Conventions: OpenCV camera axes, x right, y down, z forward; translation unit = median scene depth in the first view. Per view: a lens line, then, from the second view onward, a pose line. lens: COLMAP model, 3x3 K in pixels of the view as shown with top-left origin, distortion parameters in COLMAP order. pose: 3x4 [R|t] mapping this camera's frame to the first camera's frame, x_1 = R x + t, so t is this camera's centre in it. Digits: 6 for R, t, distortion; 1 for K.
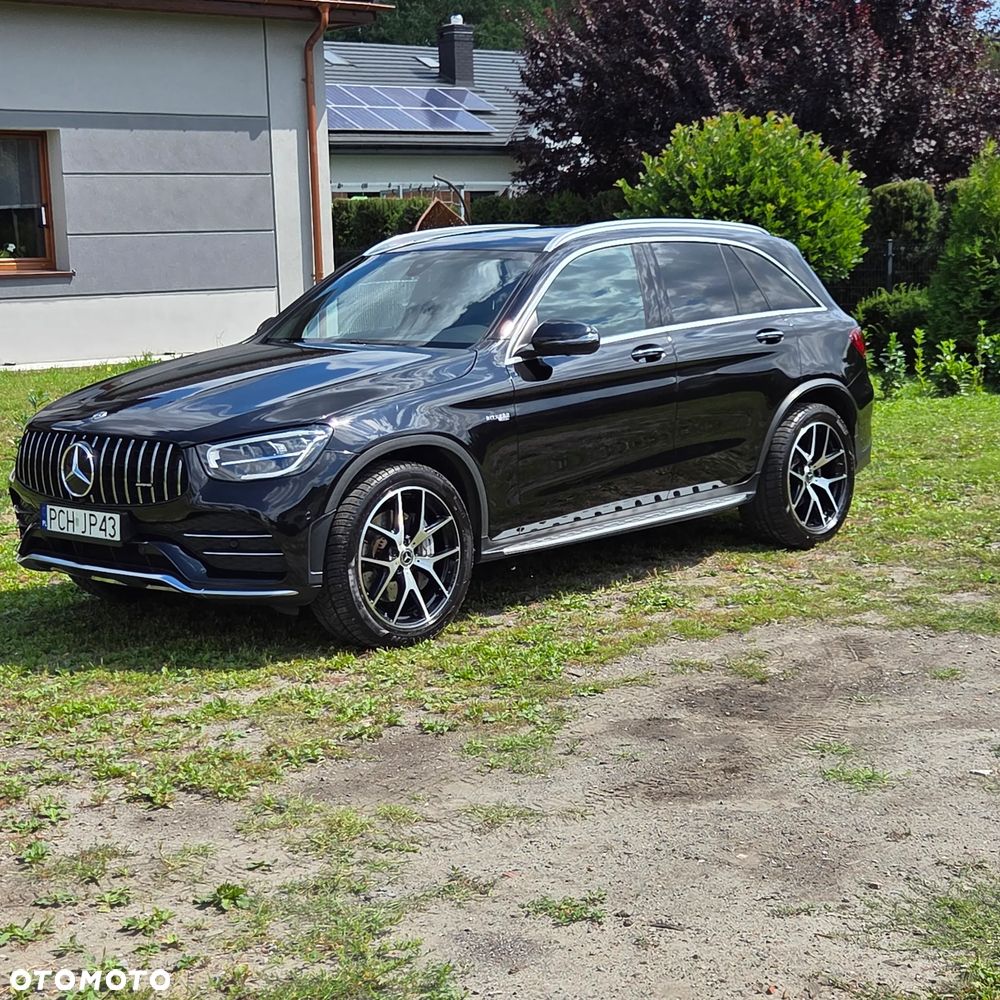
lens RADIAL K [[1512.8, 0, 500.0], [0, 1512.8, 500.0], [0, 0, 1]] dist [0.037777, -0.056846]
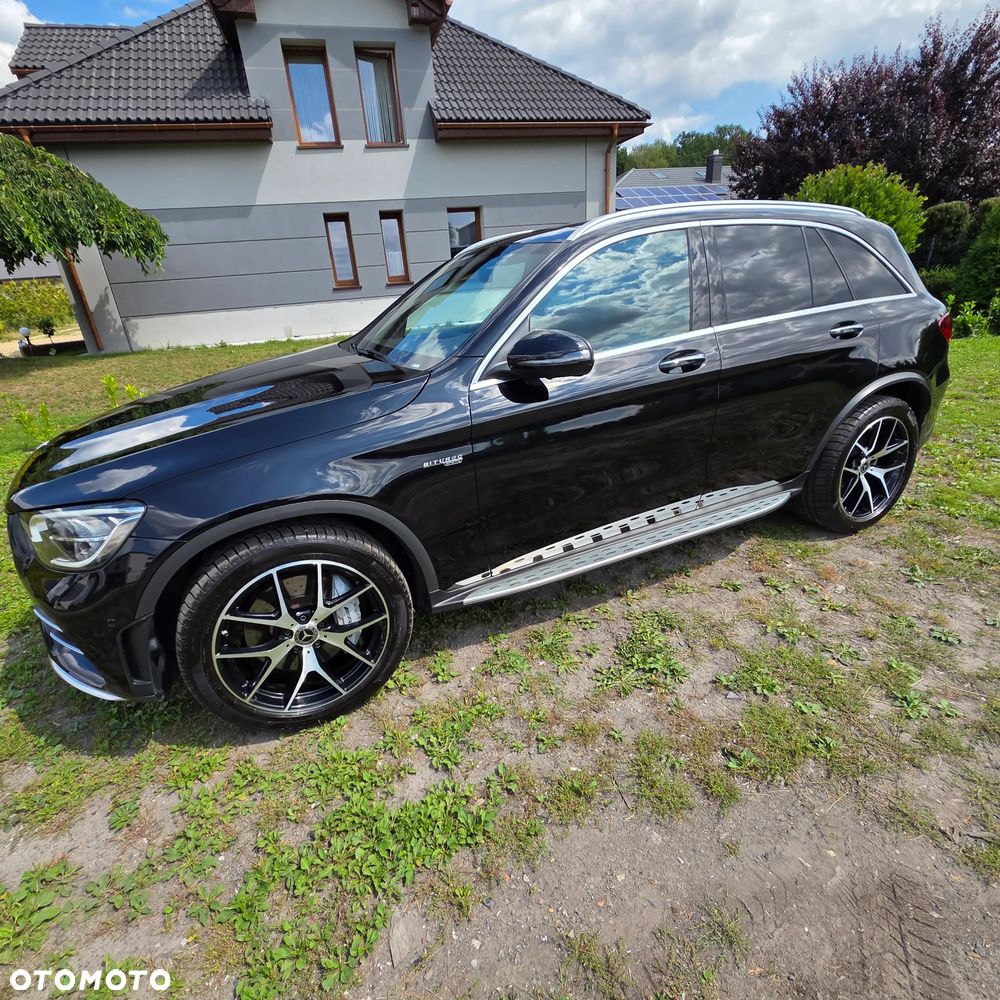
lens RADIAL K [[526.6, 0, 500.0], [0, 526.6, 500.0], [0, 0, 1]] dist [-0.002102, 0.000949]
pose [[0.931236, 0.112035, -0.346767, 0.098993], [-0.019021, 0.965215, 0.260766, -0.084826], [0.363920, -0.236239, 0.900974, 0.581211]]
